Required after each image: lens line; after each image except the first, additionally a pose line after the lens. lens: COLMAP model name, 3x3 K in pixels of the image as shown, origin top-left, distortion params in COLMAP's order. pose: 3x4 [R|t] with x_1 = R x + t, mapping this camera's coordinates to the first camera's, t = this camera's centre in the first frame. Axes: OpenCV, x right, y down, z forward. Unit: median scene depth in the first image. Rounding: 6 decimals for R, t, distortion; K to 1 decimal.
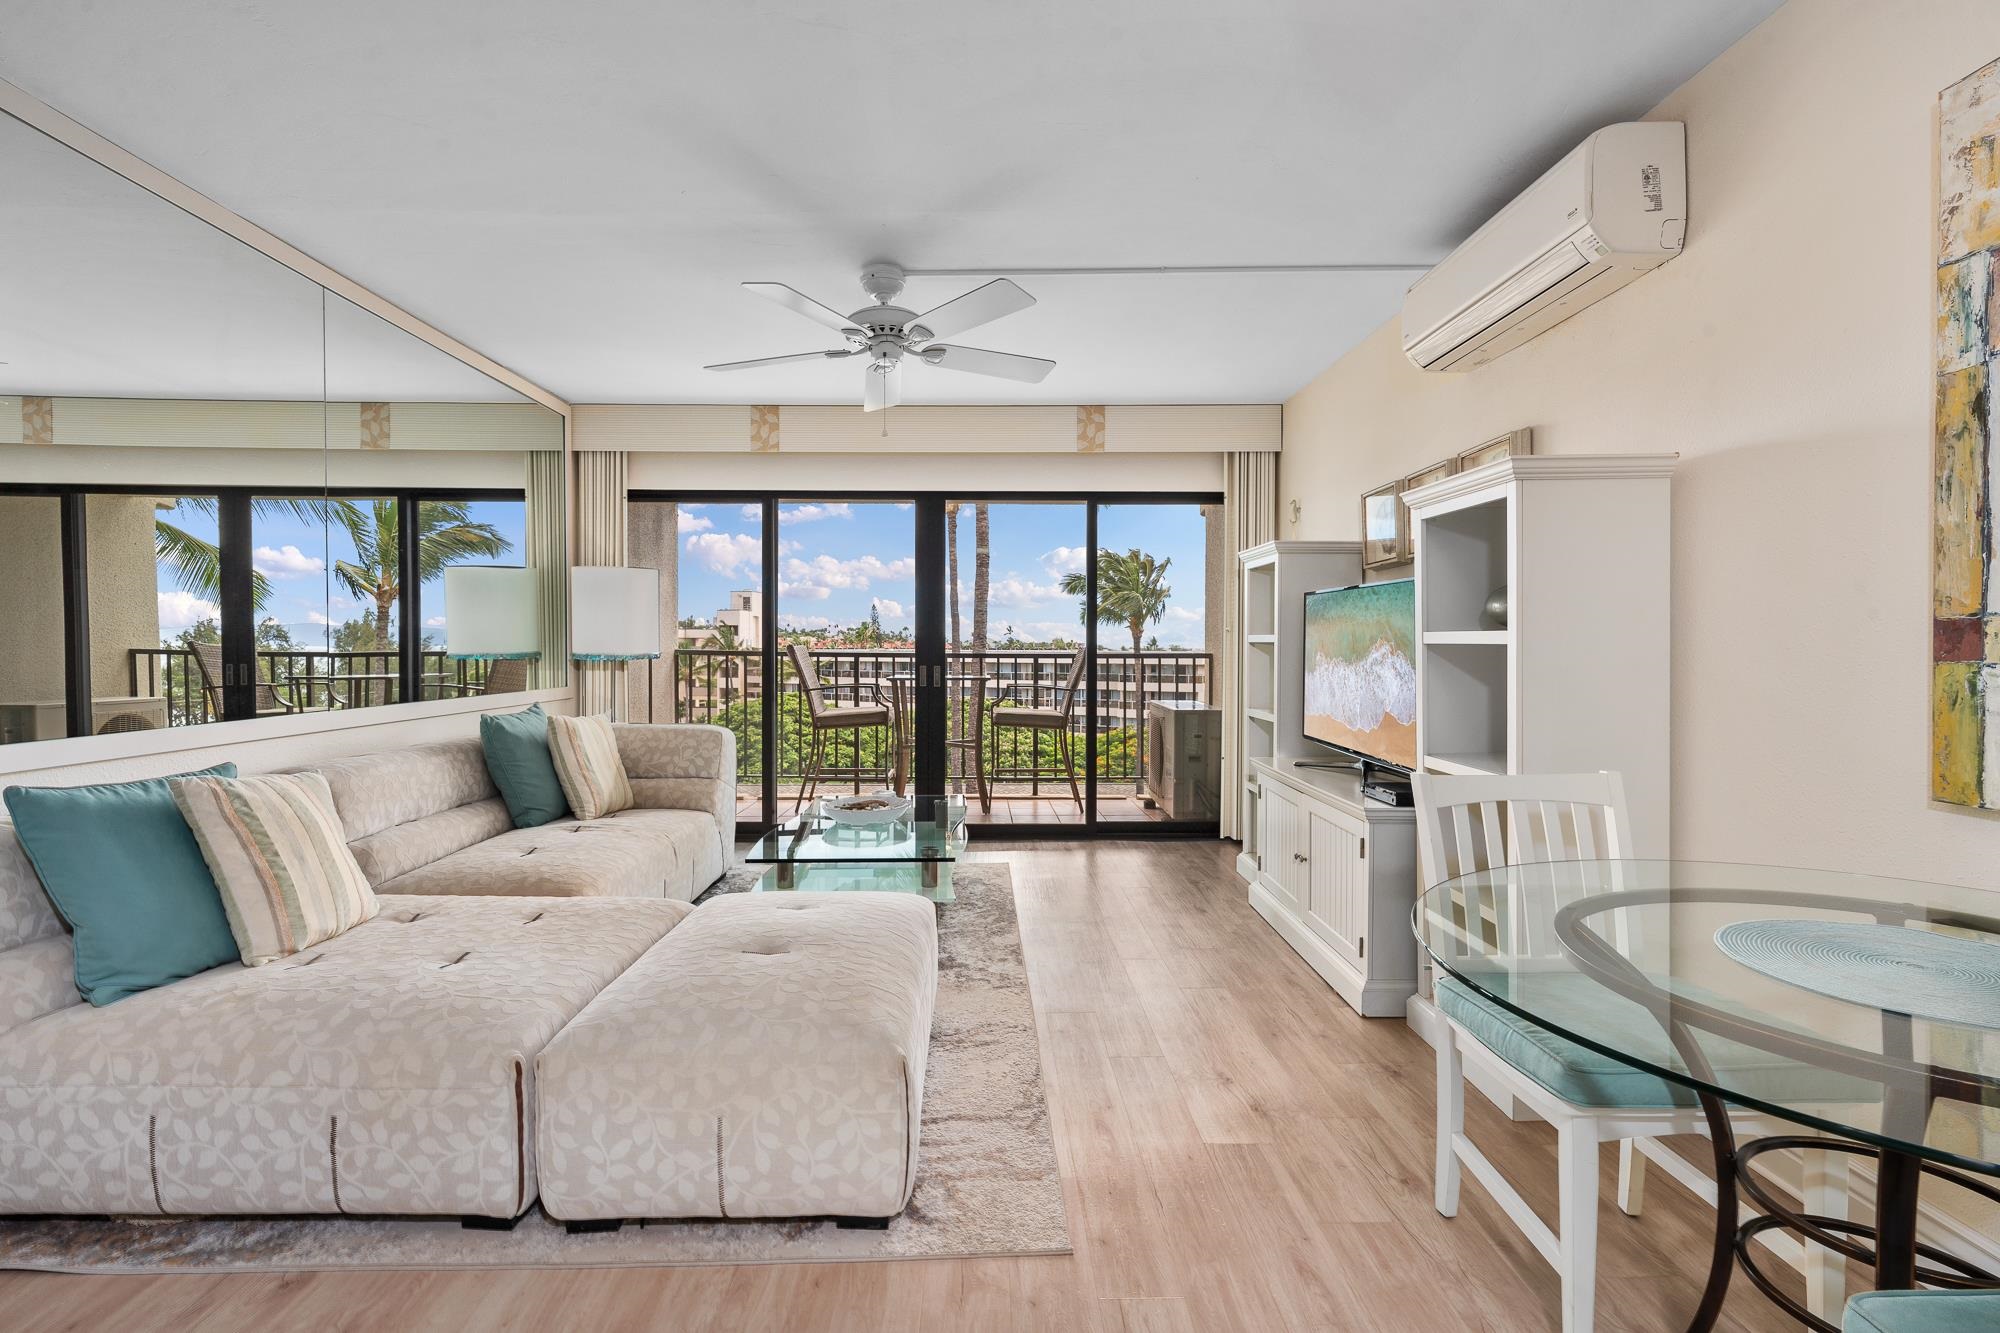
lens RADIAL K [[919.2, 0, 1002.9], [0, 919.2, 661.7], [0, 0, 1]] dist [0.000885, 0.000178]
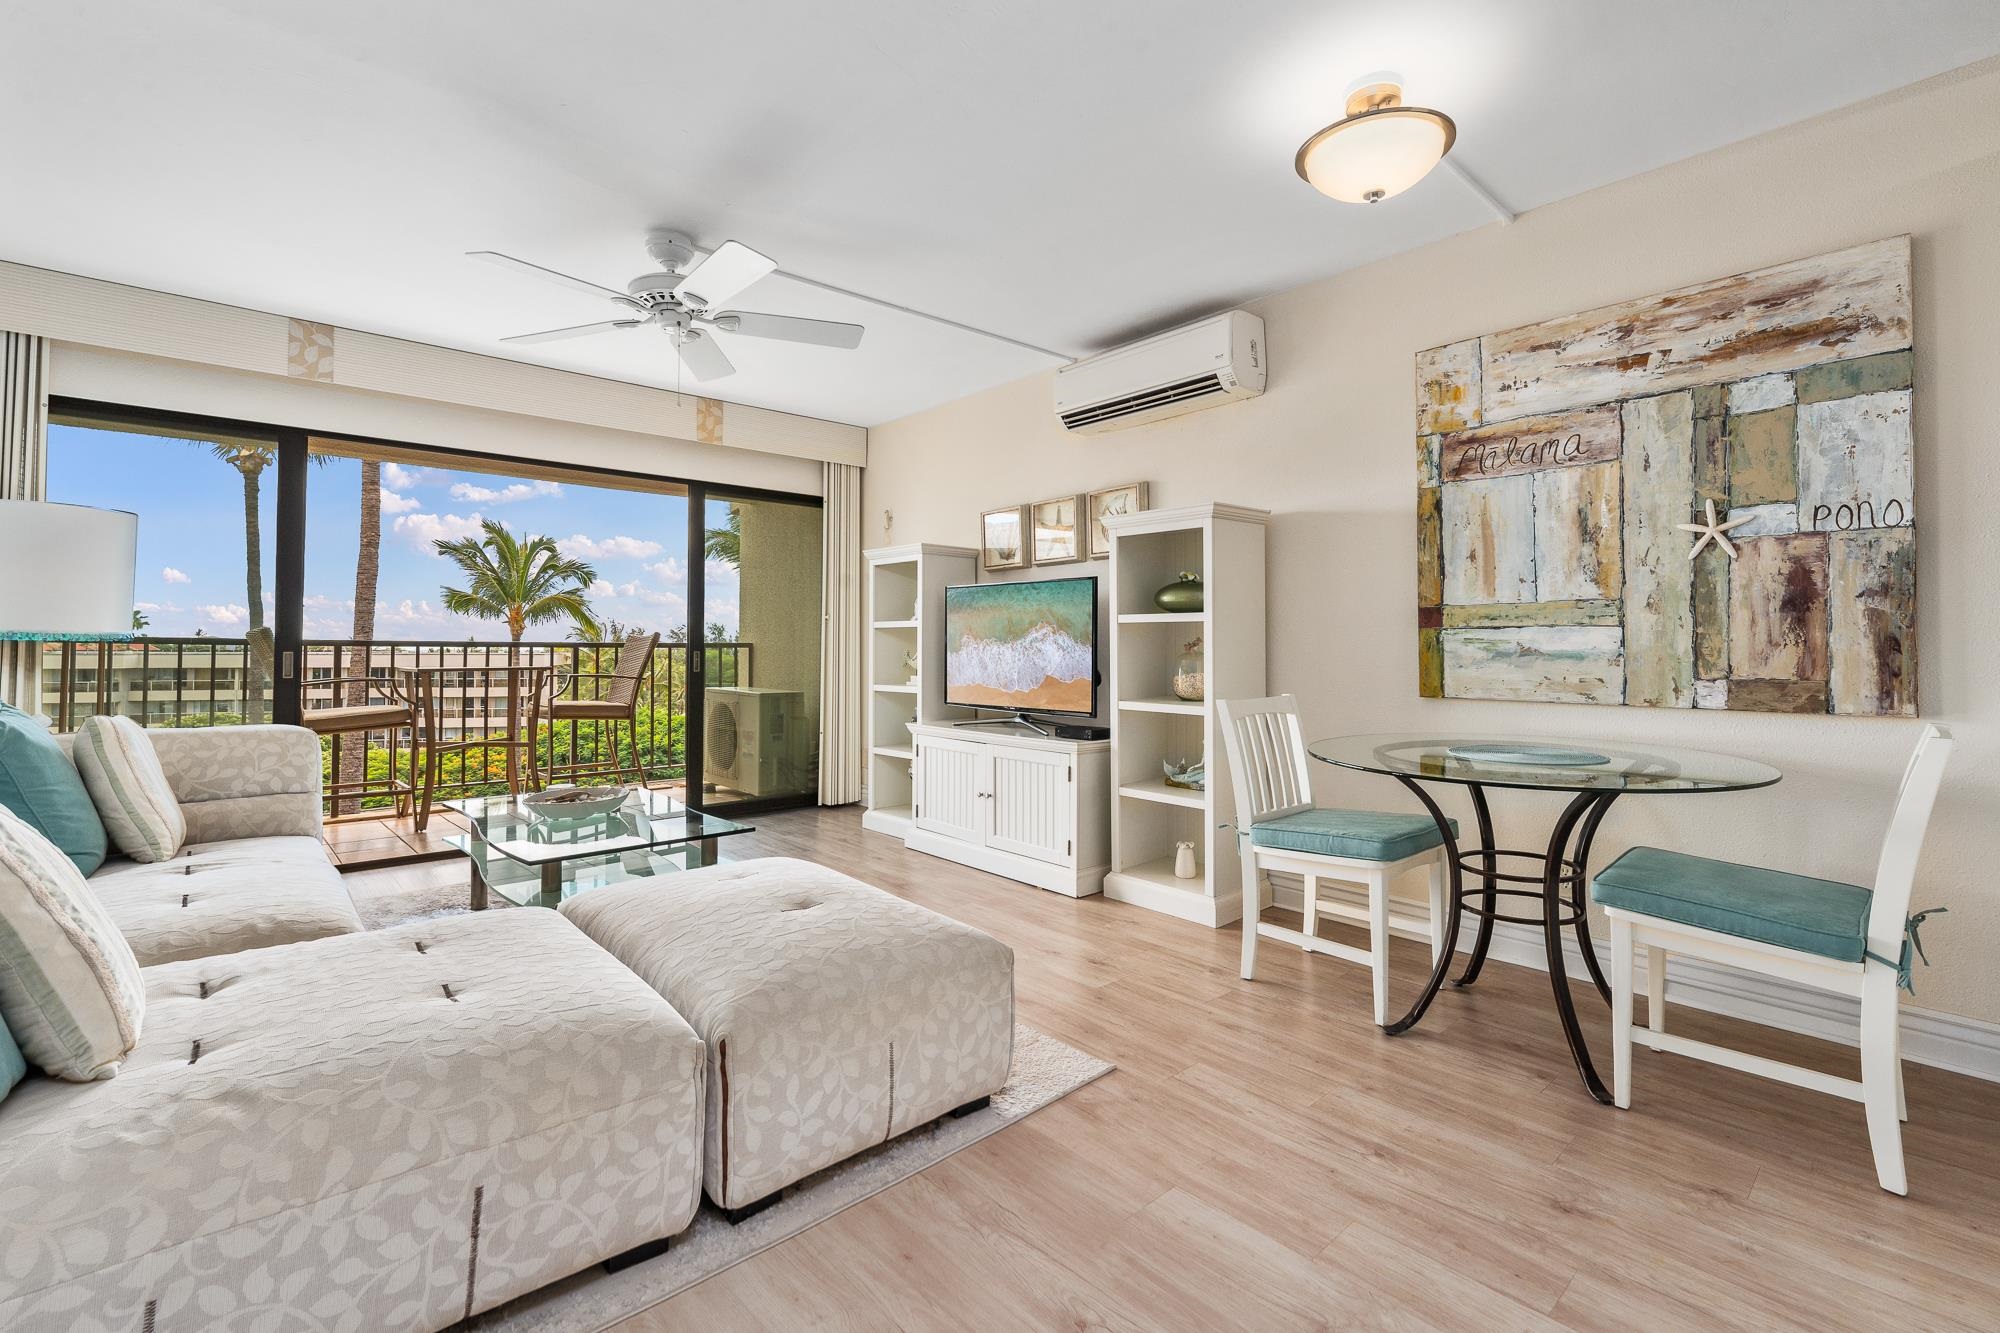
lens RADIAL K [[877.0, 0, 1016.8], [0, 877.0, 626.1], [0, 0, 1]] dist [0.002895, -0.000918]
pose [[0.751005, 0.016158, 0.660099, -0.625100], [0.011550, 0.999226, -0.037600, 0.038263], [-0.660196, 0.035862, 0.750237, 0.089803]]
